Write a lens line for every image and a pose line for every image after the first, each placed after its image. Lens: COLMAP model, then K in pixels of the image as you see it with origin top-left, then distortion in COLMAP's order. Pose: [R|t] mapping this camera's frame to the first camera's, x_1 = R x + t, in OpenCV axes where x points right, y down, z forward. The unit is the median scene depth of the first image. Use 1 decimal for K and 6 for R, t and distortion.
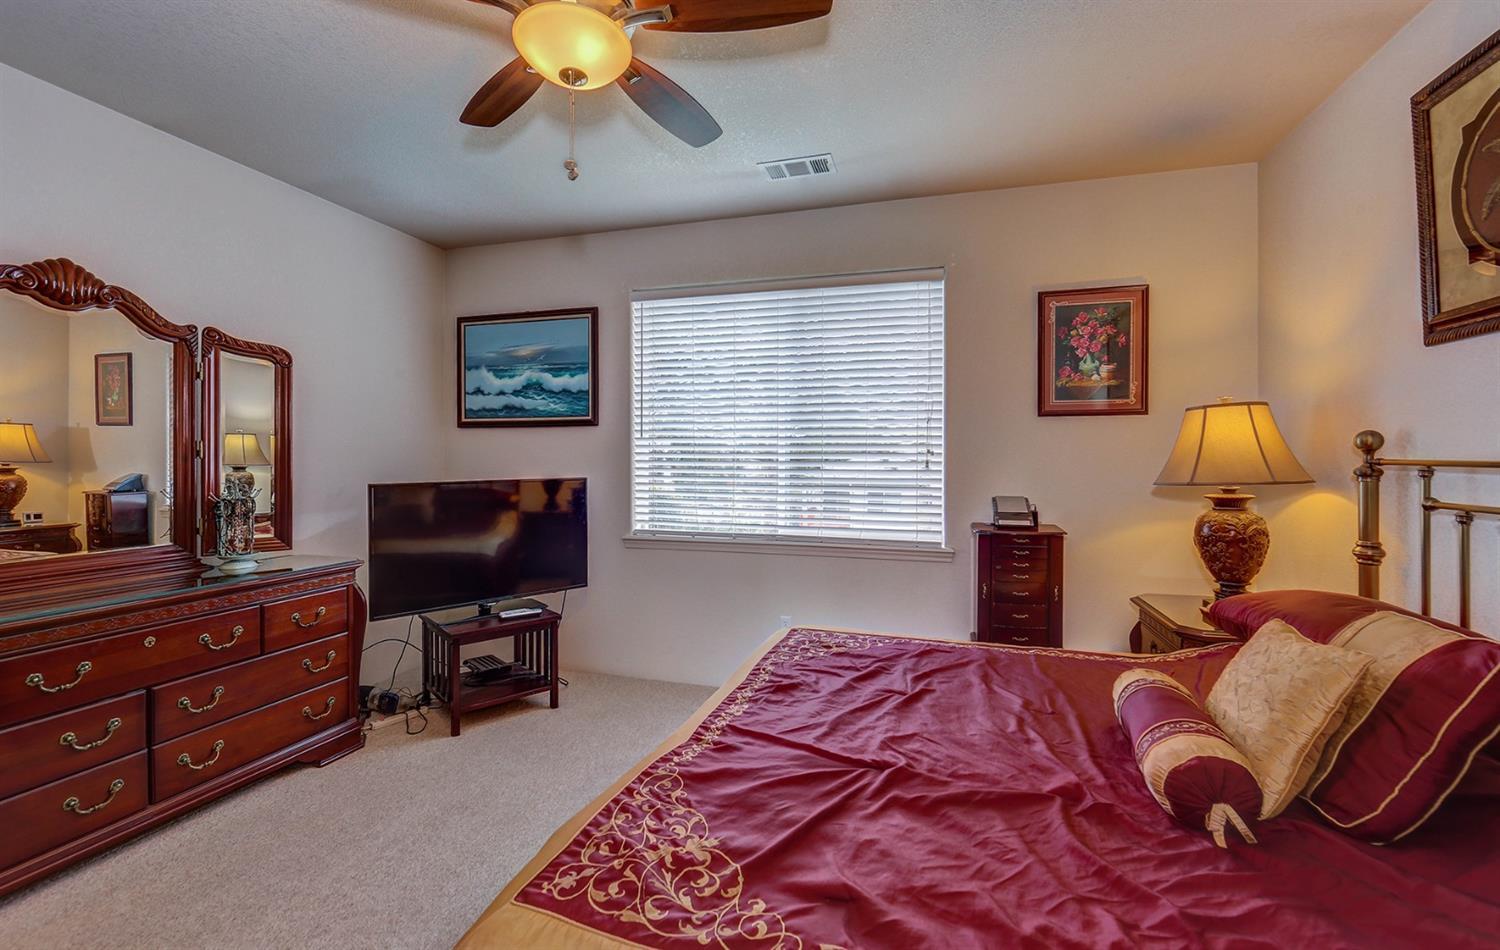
lens RADIAL K [[617.9, 0, 760.7], [0, 617.9, 464.3], [0, 0, 1]] dist [-0.001340, 0.000391]
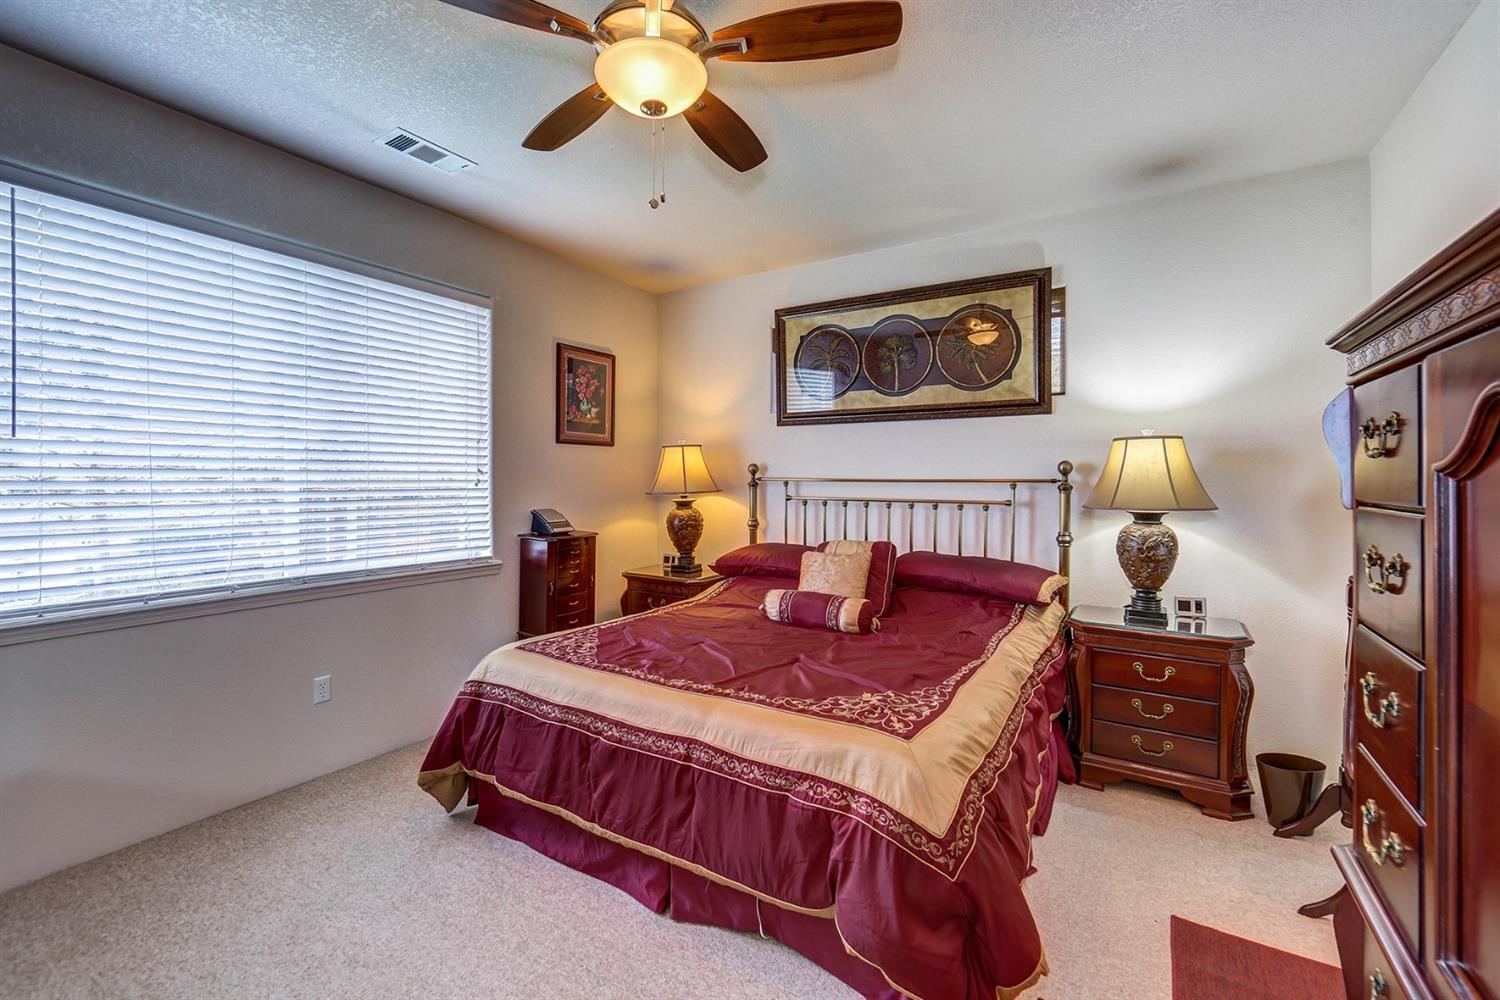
lens RADIAL K [[618.5, 0, 765.4], [0, 618.5, 480.4], [0, 0, 1]] dist [-0.012159, -0.000030]
pose [[0.263514, -0.000895, 0.964655, -0.673269], [0.010202, 0.999946, -0.001859, 0.003555], [-0.964602, 0.010331, 0.263509, 0.299482]]
